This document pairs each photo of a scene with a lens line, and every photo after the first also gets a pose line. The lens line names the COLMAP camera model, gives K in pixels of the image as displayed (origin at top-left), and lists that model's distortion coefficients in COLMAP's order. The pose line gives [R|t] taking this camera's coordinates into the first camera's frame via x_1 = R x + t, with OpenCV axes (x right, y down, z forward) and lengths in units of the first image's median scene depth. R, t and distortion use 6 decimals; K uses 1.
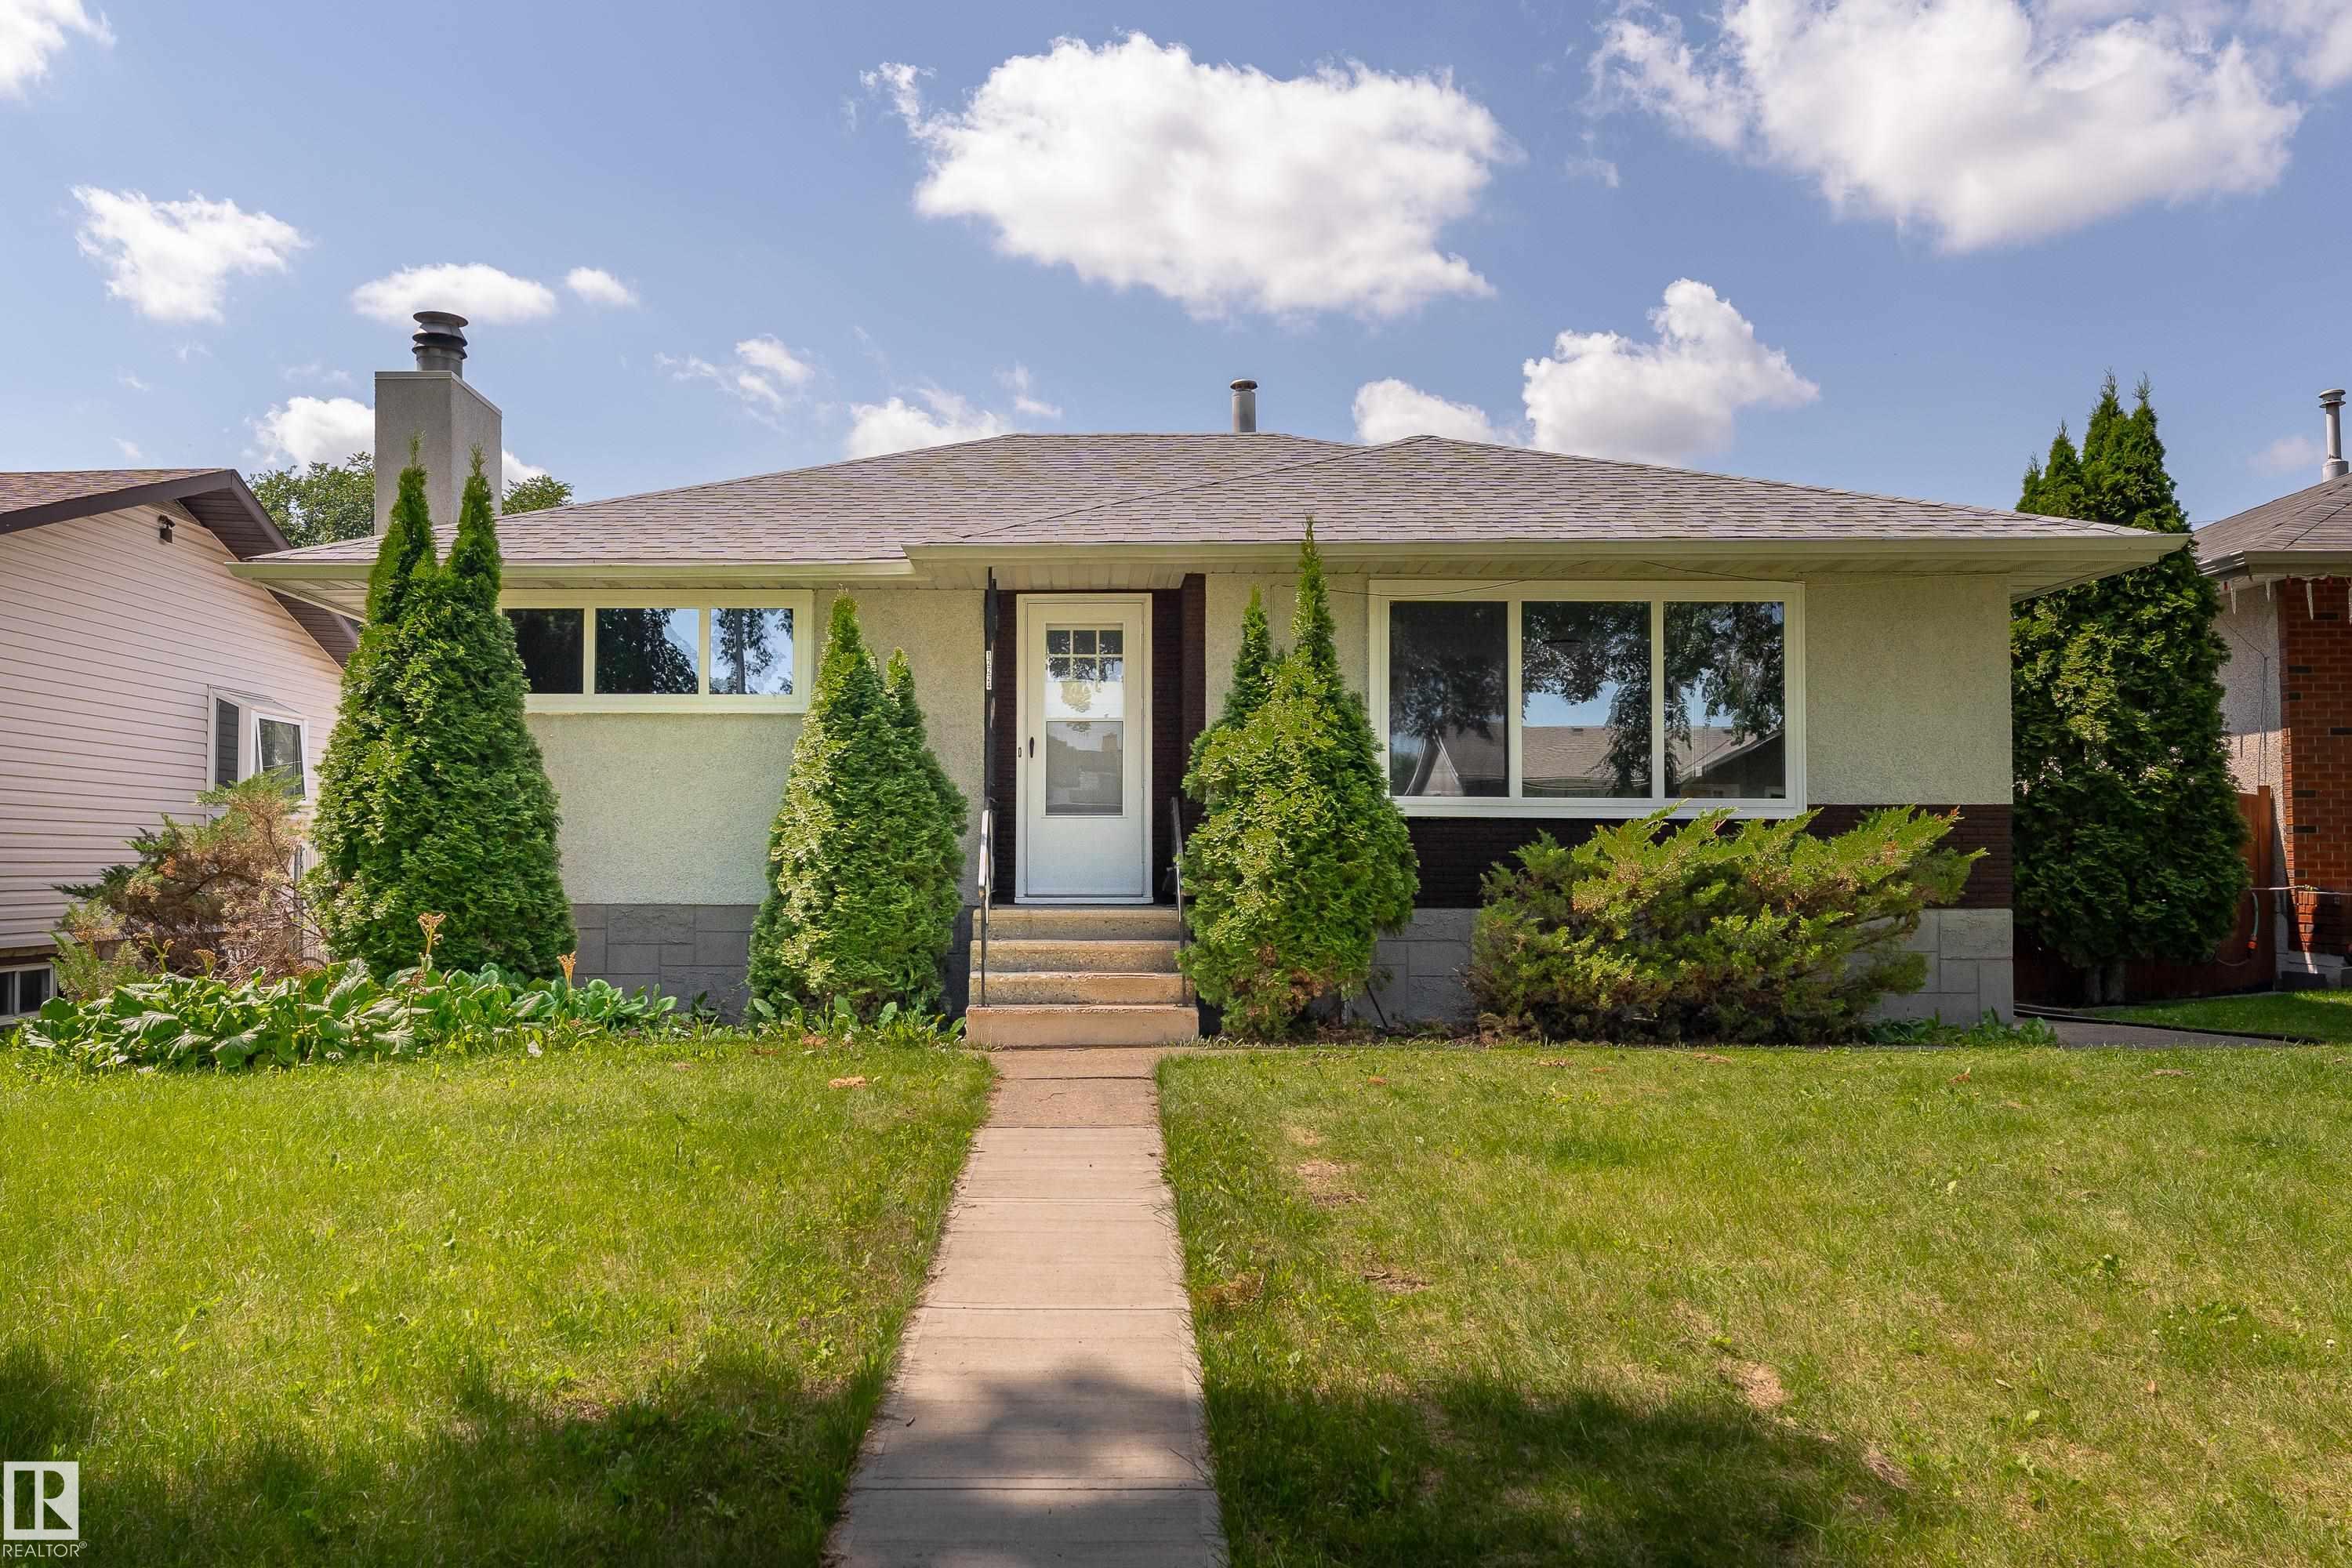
lens RADIAL K [[1704.0, 0, 1174.4], [0, 1704.0, 804.4], [0, 0, 1]] dist [-0.001347, -0.006694]
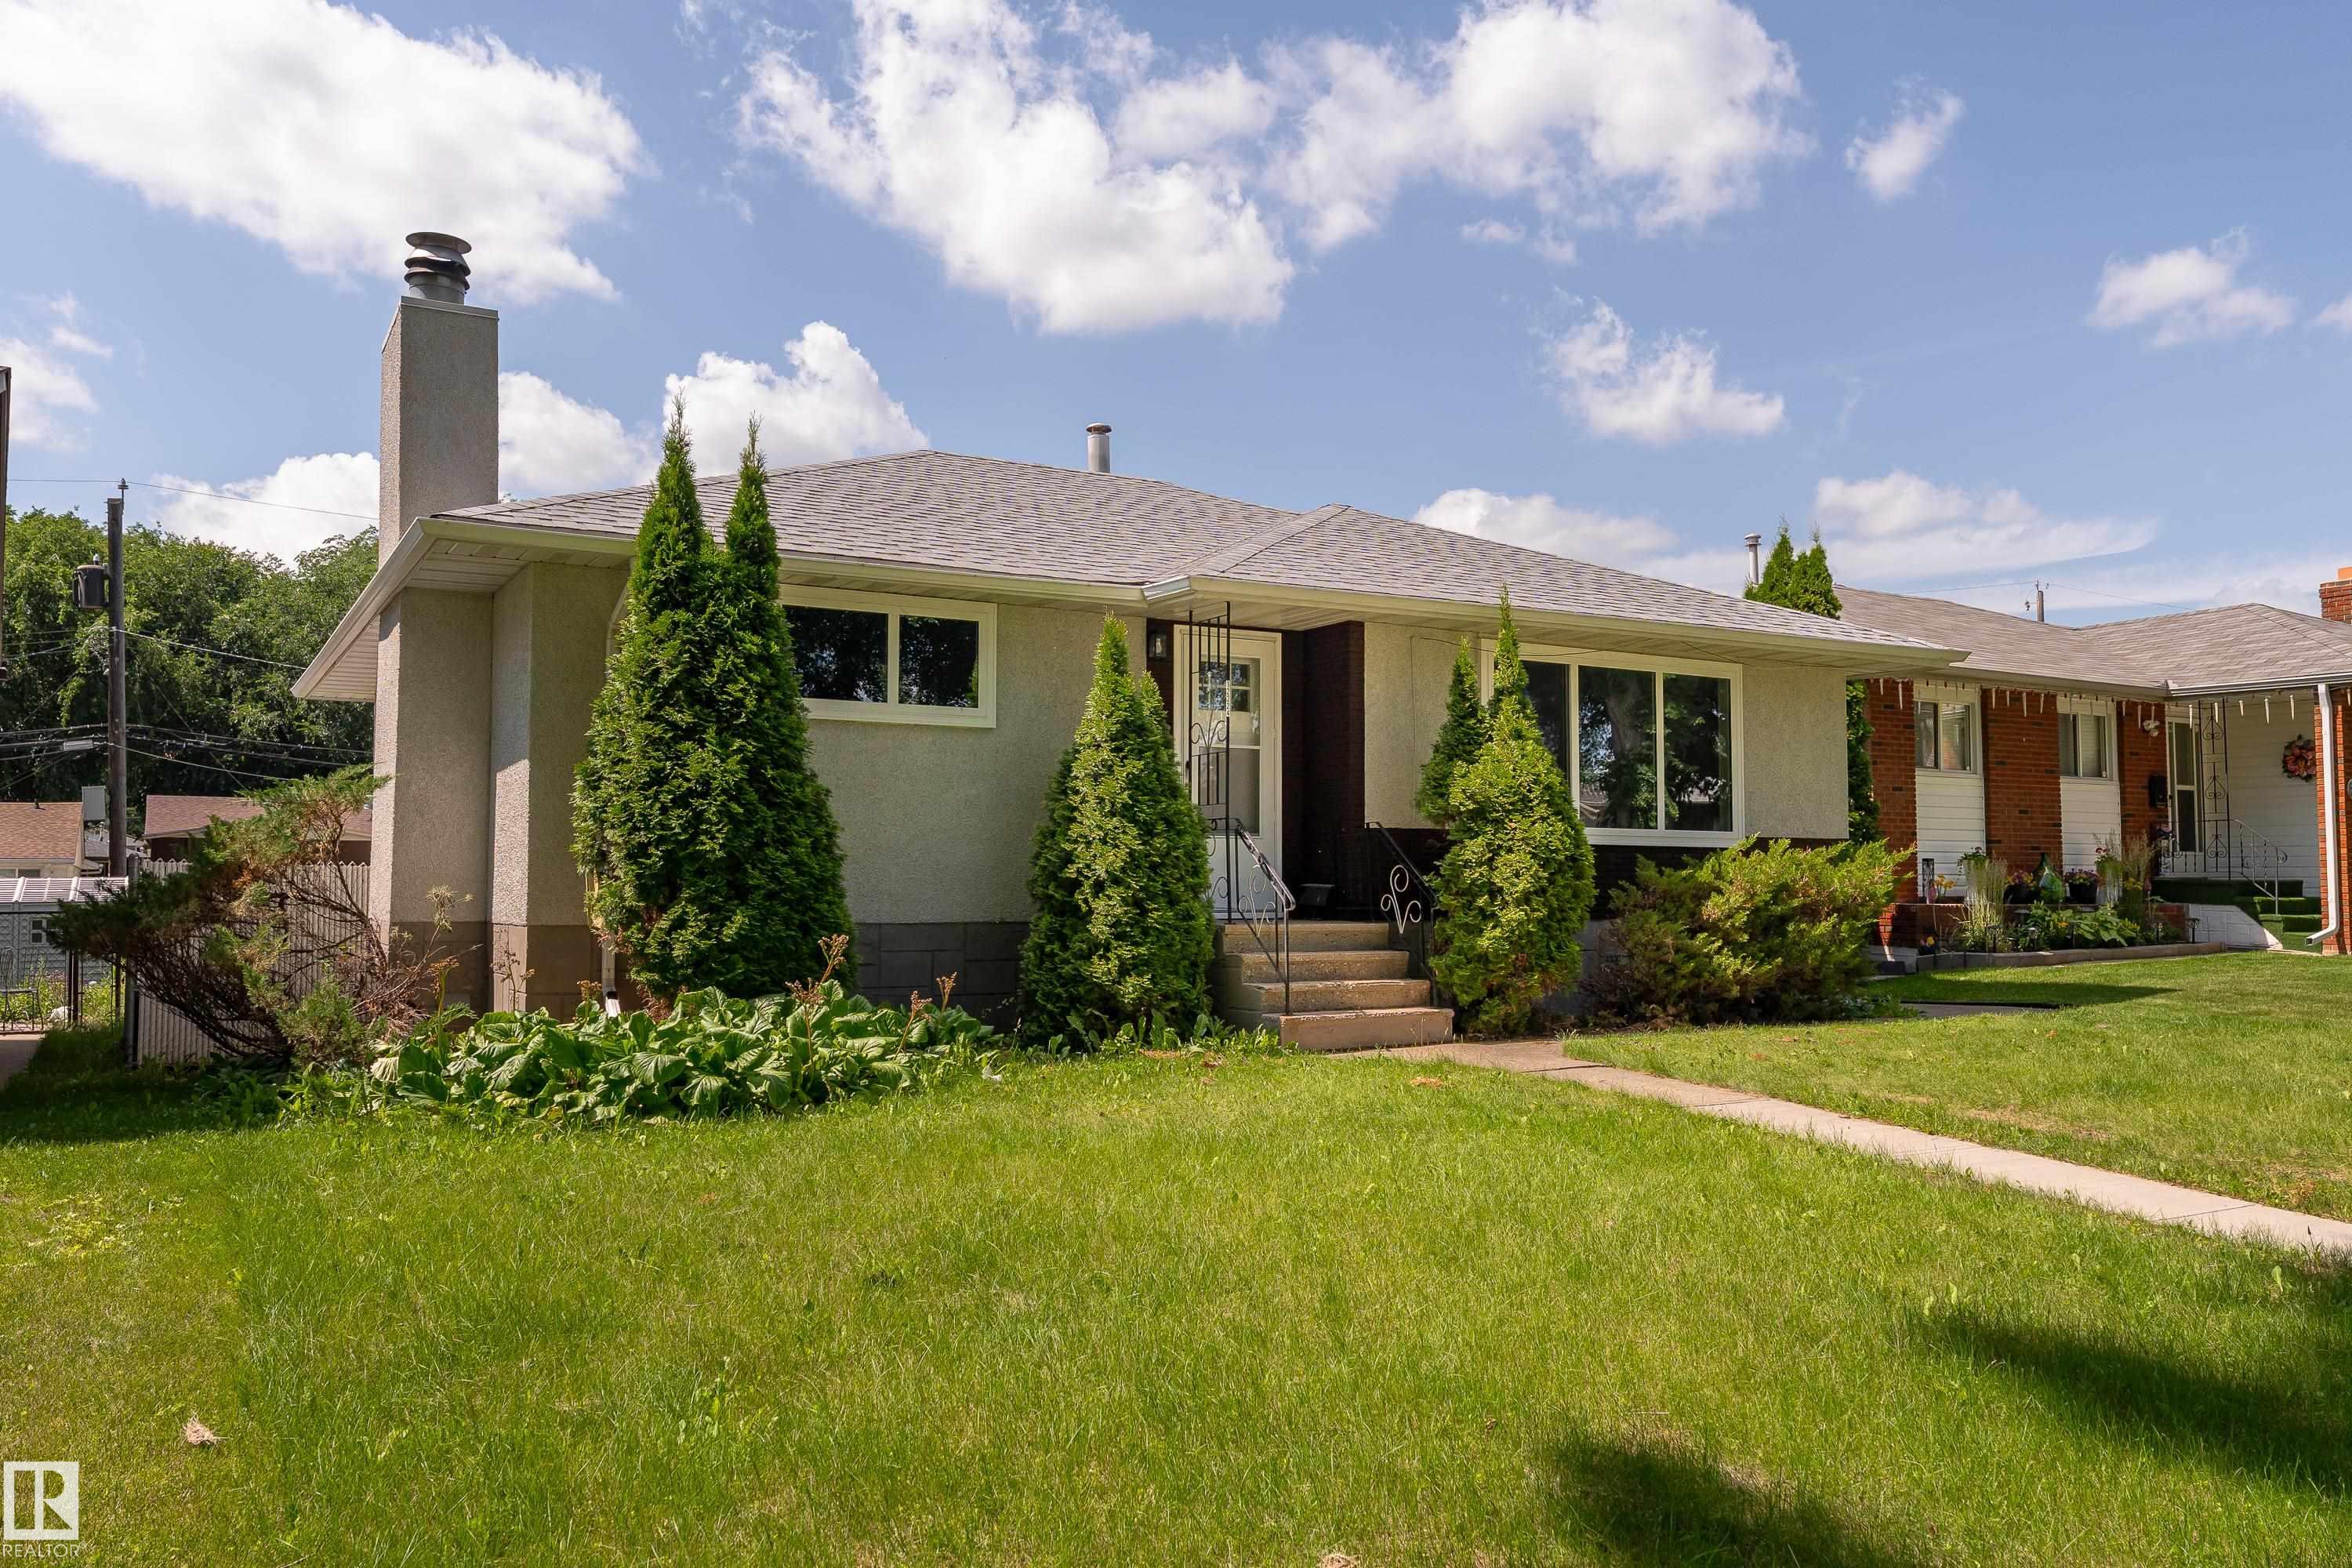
lens RADIAL K [[1673.8, 0, 1176.2], [0, 1673.8, 774.1], [0, 0, 1]] dist [-0.008326, 0.014300]
pose [[0.871097, 0.033408, 0.489974, -0.670665], [-0.019912, 0.999266, -0.032733, 0.003142], [-0.490708, 0.018758, 0.871122, 0.113043]]
